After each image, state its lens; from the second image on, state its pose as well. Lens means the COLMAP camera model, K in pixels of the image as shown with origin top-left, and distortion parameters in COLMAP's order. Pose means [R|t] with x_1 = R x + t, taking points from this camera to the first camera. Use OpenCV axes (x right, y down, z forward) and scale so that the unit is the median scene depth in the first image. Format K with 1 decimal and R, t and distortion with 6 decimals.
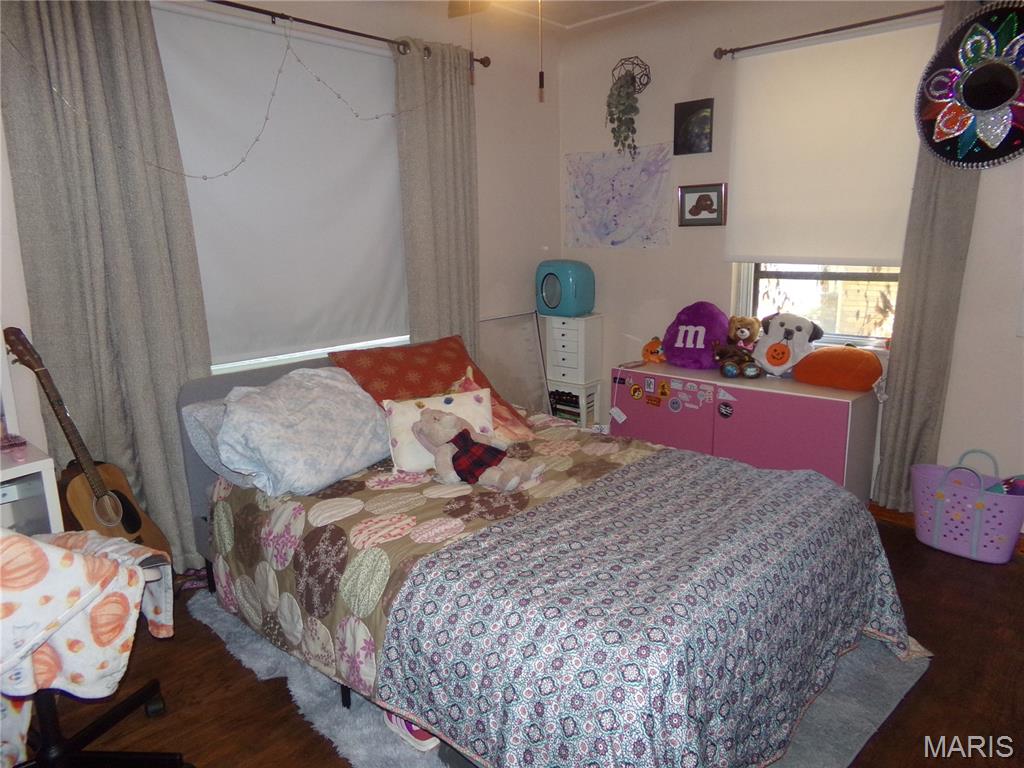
lens RADIAL K [[649.0, 0, 512.0], [0, 649.0, 384.0], [0, 0, 1]] dist [-0.001168, 0.000827]
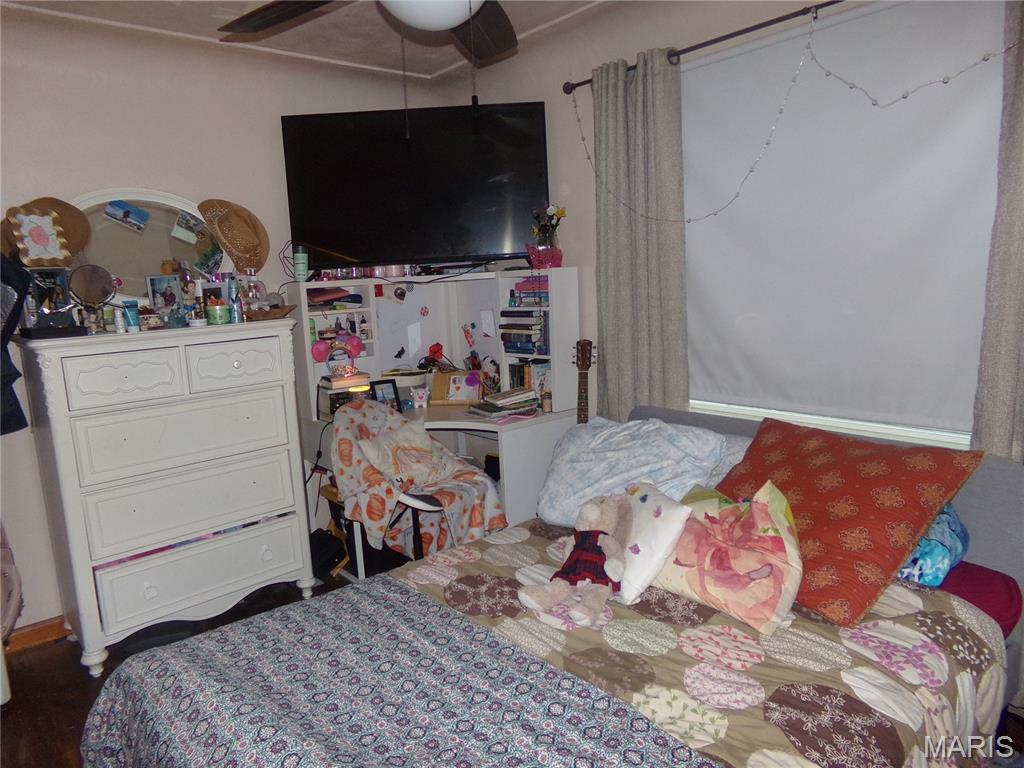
lens RADIAL K [[697.5, 0, 512.0], [0, 697.5, 384.0], [0, 0, 1]] dist [-0.005872, 0.019019]
pose [[-0.059228, 0.160402, -0.985273, 0.783020], [-0.193009, 0.966541, 0.168955, -0.234515], [0.979408, 0.200173, -0.026288, 0.944579]]
